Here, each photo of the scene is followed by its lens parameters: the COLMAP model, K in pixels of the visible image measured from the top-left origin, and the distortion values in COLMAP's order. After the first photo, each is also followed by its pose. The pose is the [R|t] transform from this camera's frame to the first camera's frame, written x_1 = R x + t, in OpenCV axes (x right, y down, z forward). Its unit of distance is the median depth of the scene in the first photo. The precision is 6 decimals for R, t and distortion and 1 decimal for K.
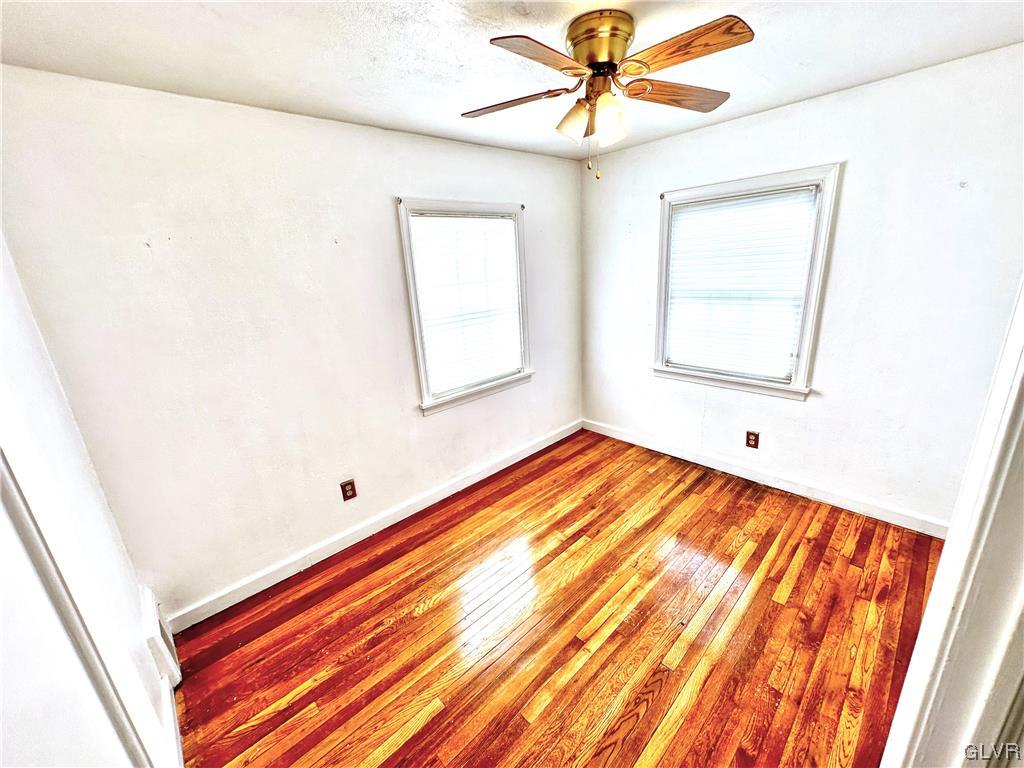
lens RADIAL K [[408.8, 0, 512.0], [0, 408.8, 384.0], [0, 0, 1]] dist [-0.001141, 0.000499]
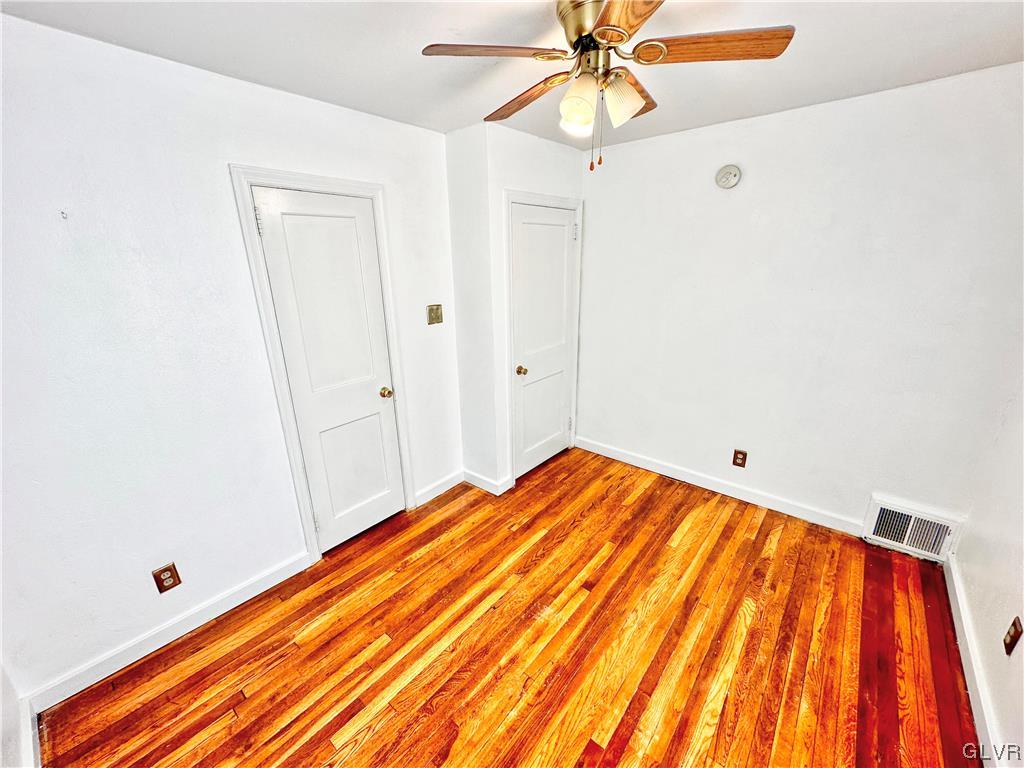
lens RADIAL K [[408.8, 0, 512.0], [0, 408.8, 384.0], [0, 0, 1]] dist [-0.001141, 0.000499]
pose [[-0.990794, 0.108366, -0.081138, 0.405347], [0.043106, 0.820699, 0.569732, -0.518927], [0.128329, 0.560990, -0.817816, 1.595284]]
